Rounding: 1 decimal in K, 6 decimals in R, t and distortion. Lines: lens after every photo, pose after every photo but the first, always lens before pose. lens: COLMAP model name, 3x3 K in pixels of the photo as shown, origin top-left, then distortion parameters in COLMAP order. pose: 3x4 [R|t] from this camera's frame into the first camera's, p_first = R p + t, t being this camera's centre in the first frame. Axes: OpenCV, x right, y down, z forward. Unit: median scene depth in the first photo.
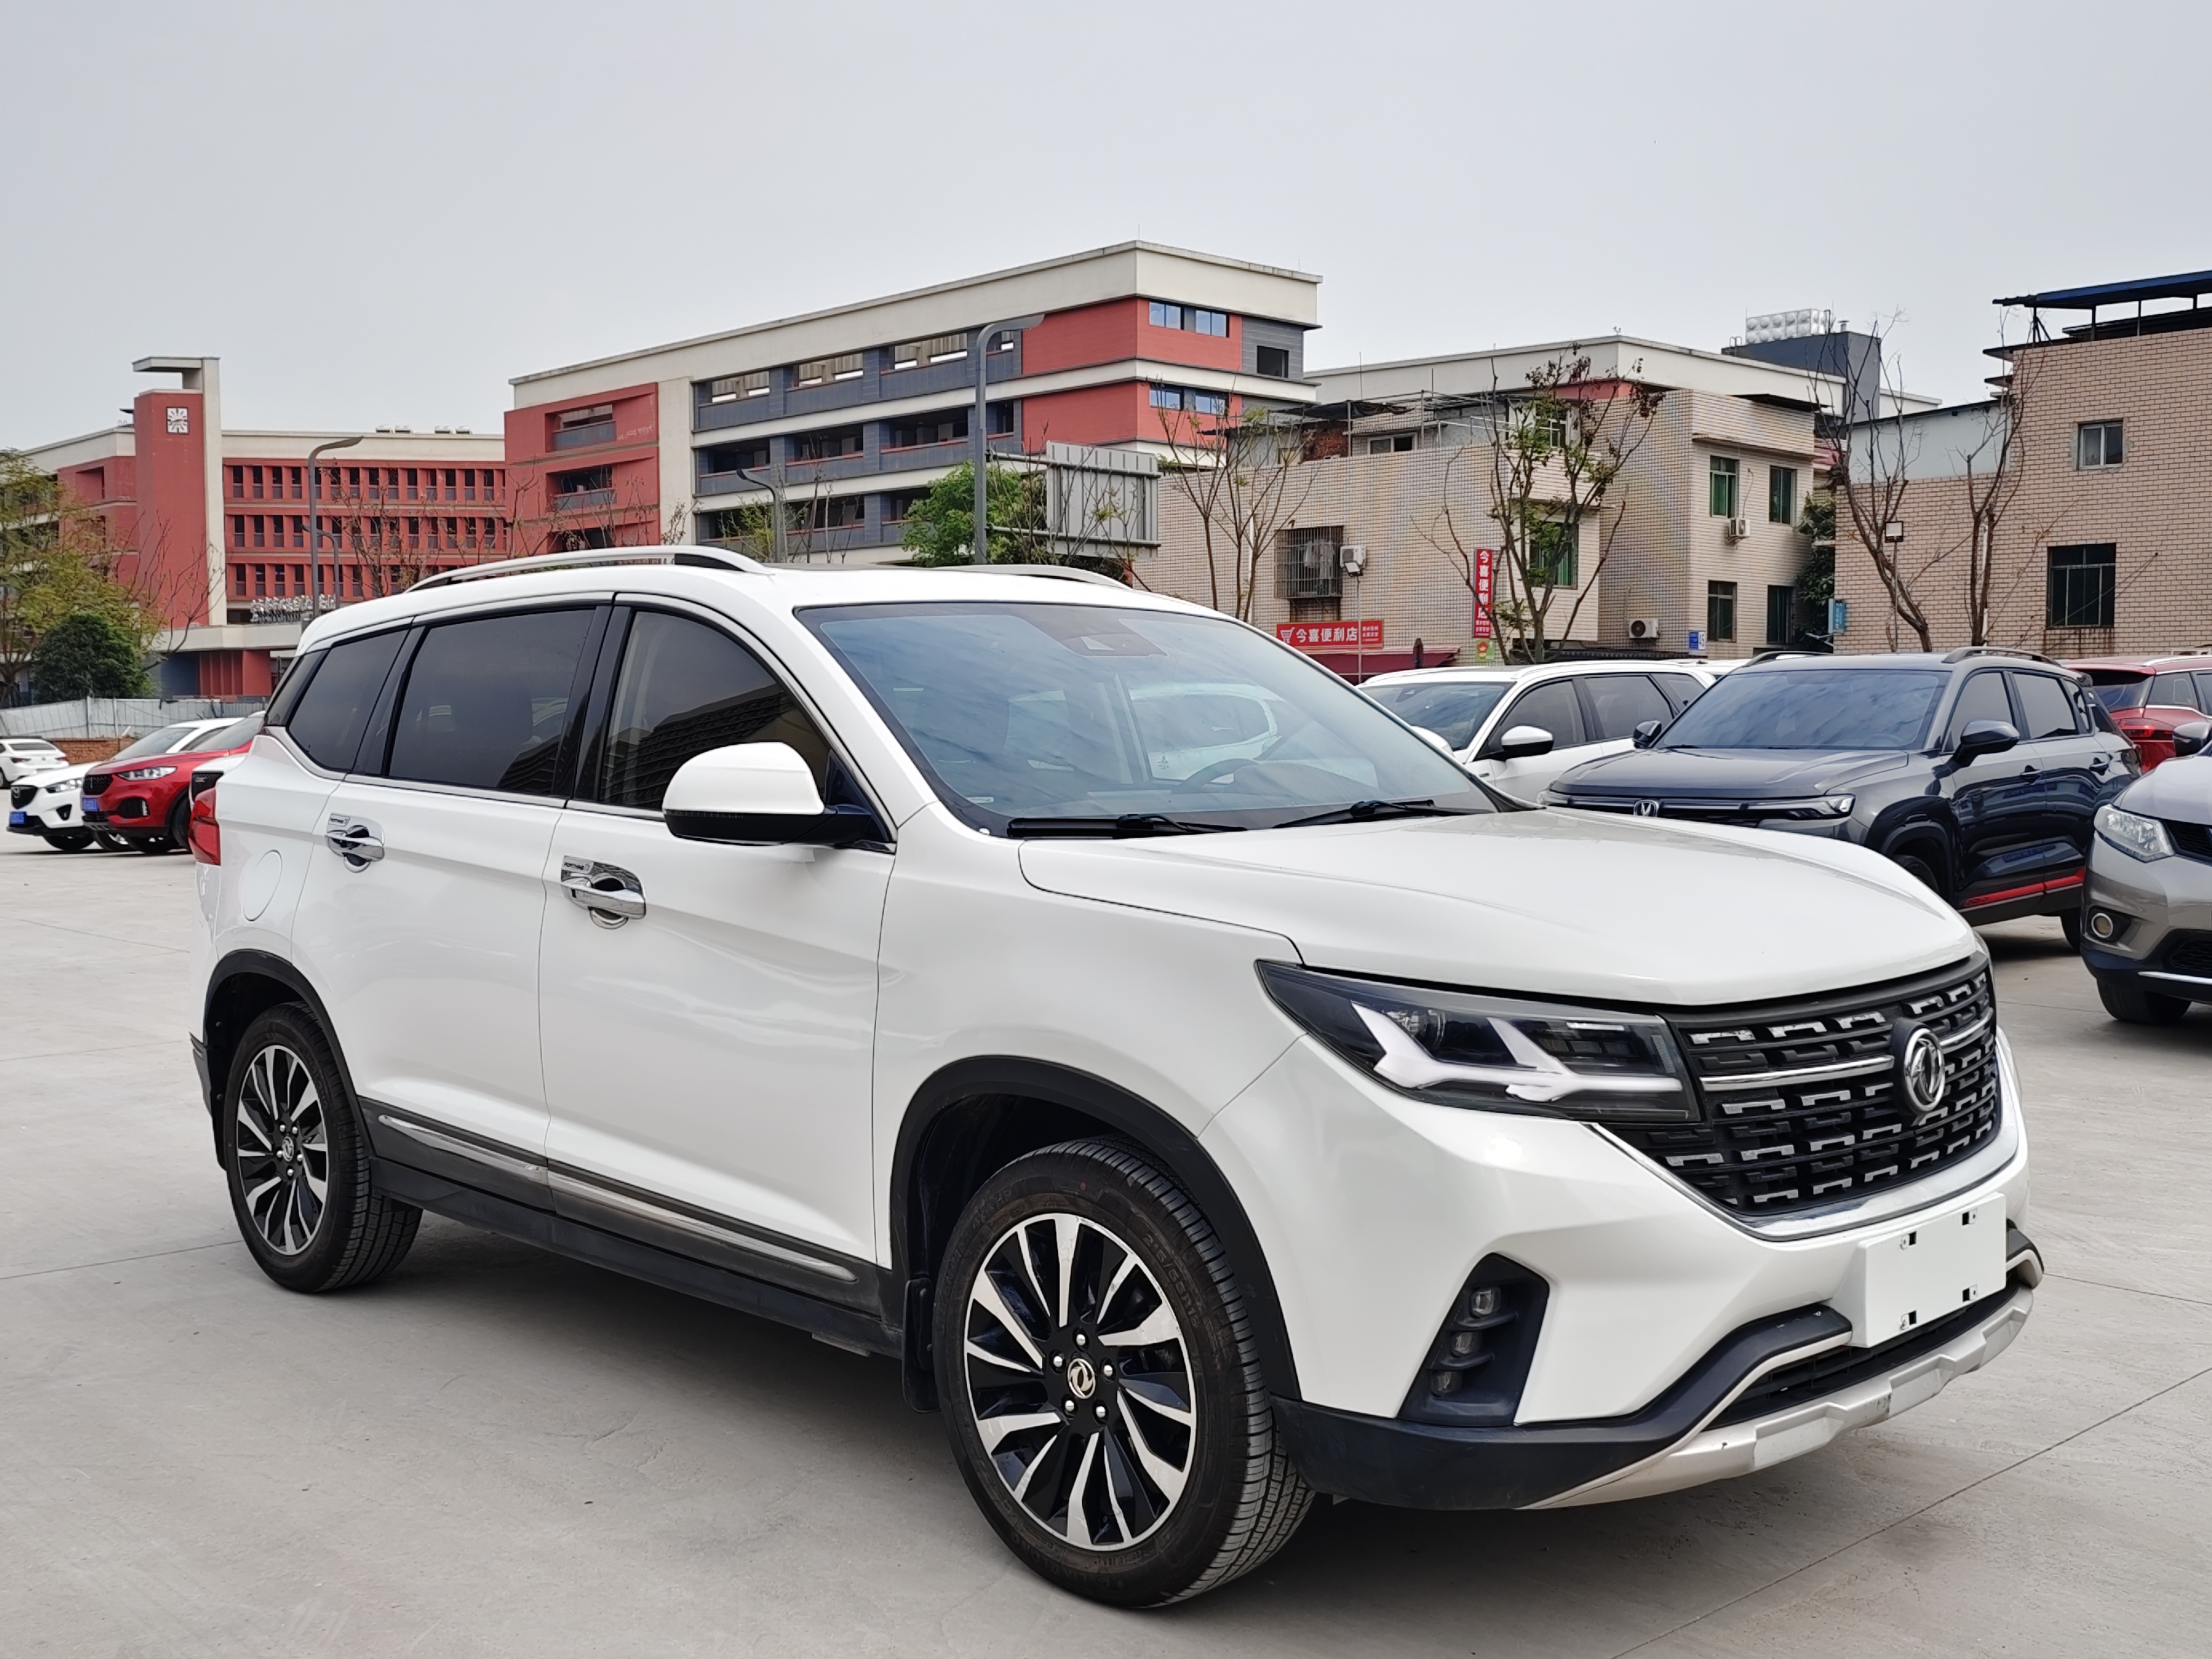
lens RADIAL K [[2196.3, 0, 1088.0], [0, 2196.3, 836.1], [0, 0, 1]] dist [0.033753, 0.000000]
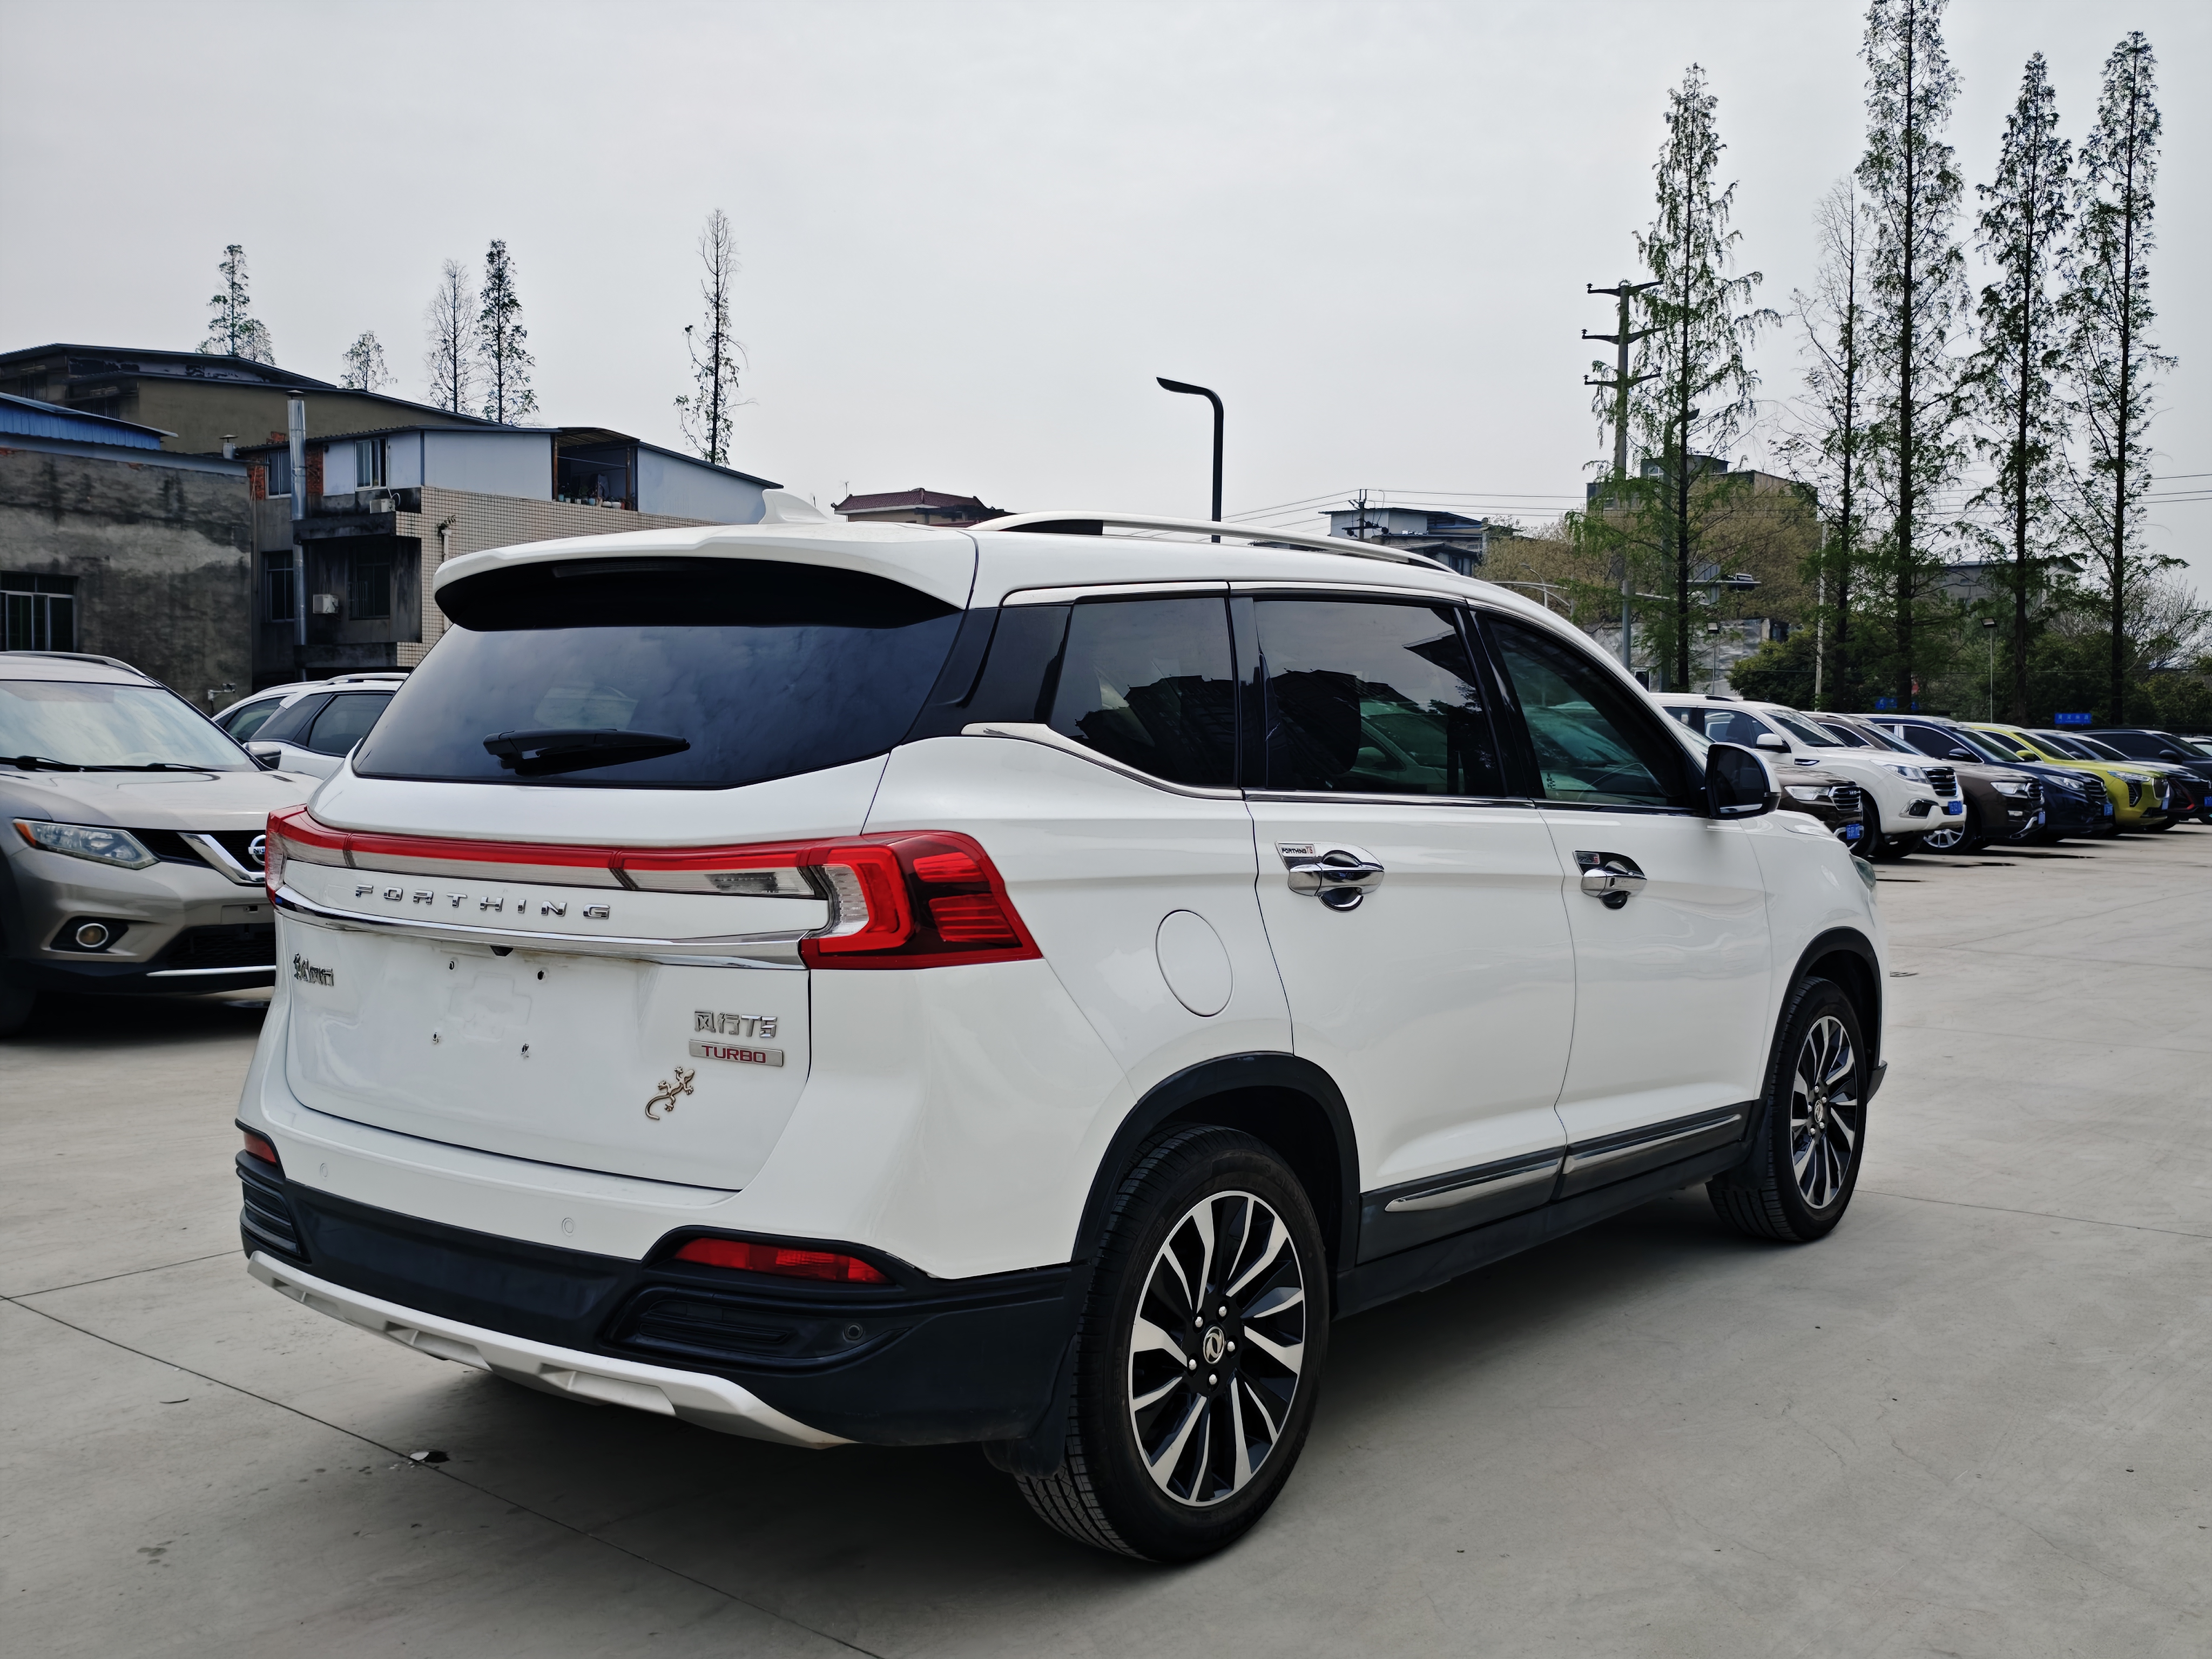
lens RADIAL K [[2196.3, 0, 1101.6], [0, 2196.3, 824.5], [0, 0, 1]] dist [0.033753, 0.000000]
pose [[-0.141859, -0.024701, 0.989579, -1.185750], [0.054517, 0.997976, 0.032725, -0.048847], [-0.988384, 0.058591, -0.140225, 1.297501]]
